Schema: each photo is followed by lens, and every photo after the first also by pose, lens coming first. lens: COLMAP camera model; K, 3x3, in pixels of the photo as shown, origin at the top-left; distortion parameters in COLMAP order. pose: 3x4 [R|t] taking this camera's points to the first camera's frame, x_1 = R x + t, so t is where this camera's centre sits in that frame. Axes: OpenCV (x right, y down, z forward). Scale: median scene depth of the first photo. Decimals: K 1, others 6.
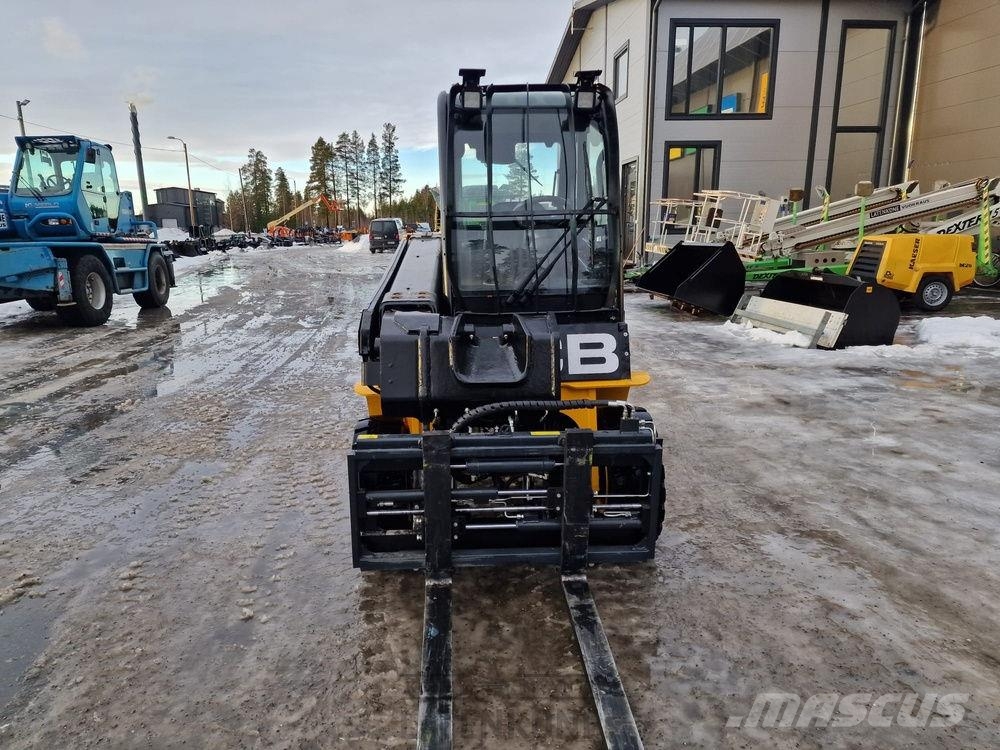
lens RADIAL K [[668.9, 0, 491.9], [0, 668.9, 374.9], [0, 0, 1]] dist [0.075007, -0.065421]
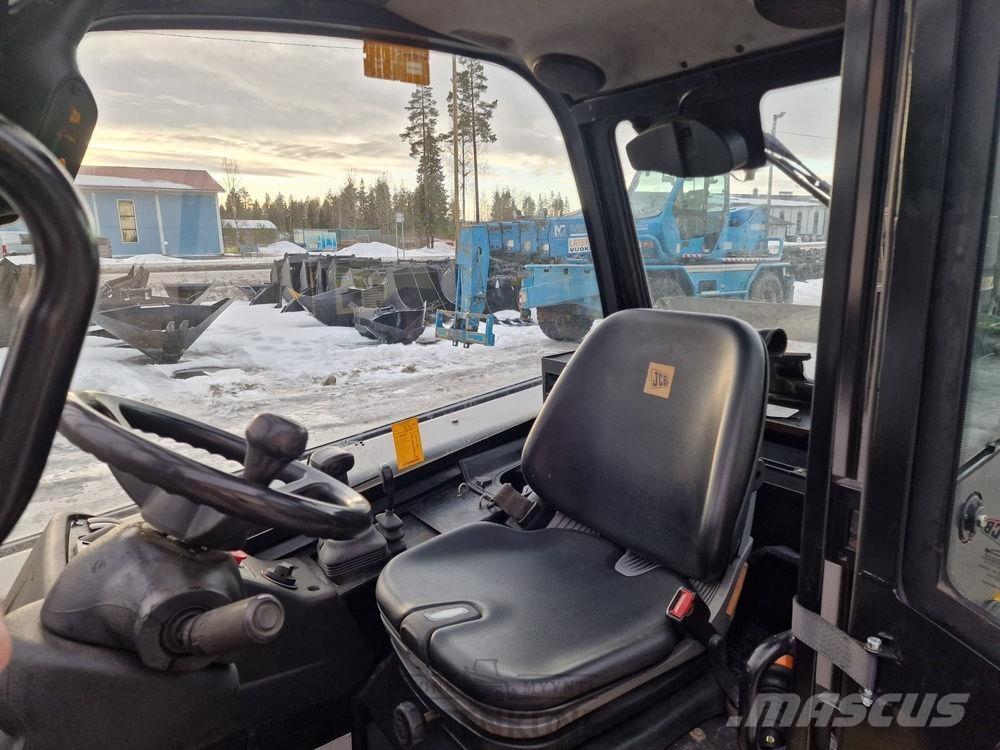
lens RADIAL K [[668.9, 0, 497.2], [0, 668.9, 376.9], [0, 0, 1]] dist [0.075007, -0.065421]
pose [[0.527730, 0.180787, -0.829950, 0.207835], [-0.177024, 0.979041, 0.100702, -0.227768], [0.830761, 0.093777, 0.548674, 0.727433]]
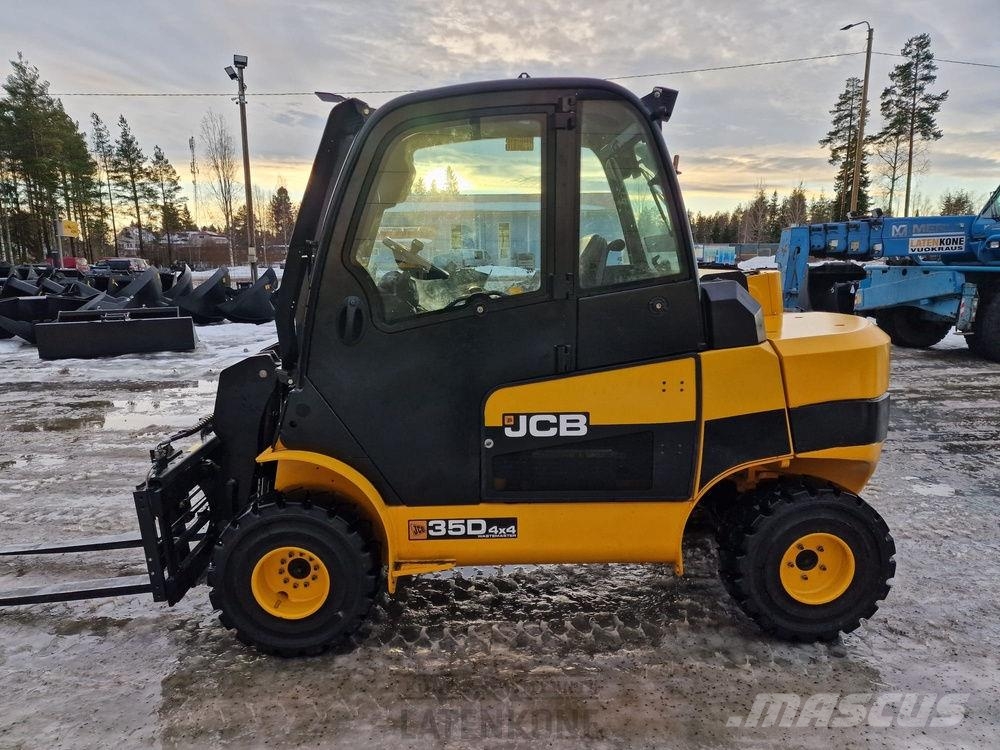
lens RADIAL K [[668.9, 0, 499.2], [0, 668.9, 383.9], [0, 0, 1]] dist [0.075007, -0.065421]
pose [[-0.015571, 0.199380, -0.979799, 0.694390], [-0.205120, 0.958439, 0.198293, -0.208622], [0.978613, 0.204064, 0.025973, 0.841923]]
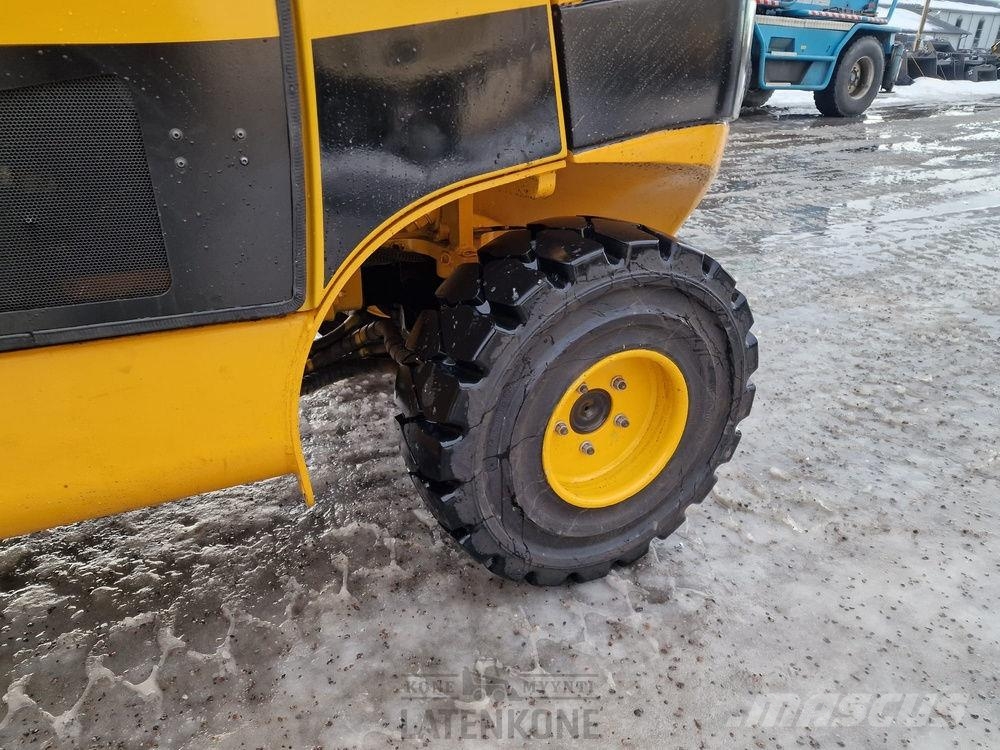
lens RADIAL K [[668.9, 0, 491.0], [0, 668.9, 379.7], [0, 0, 1]] dist [0.075007, -0.065421]
pose [[0.382330, 0.426407, -0.819756, 0.320564], [-0.216446, 0.903803, 0.369176, -0.093618], [0.898318, 0.036286, 0.437845, 1.007867]]
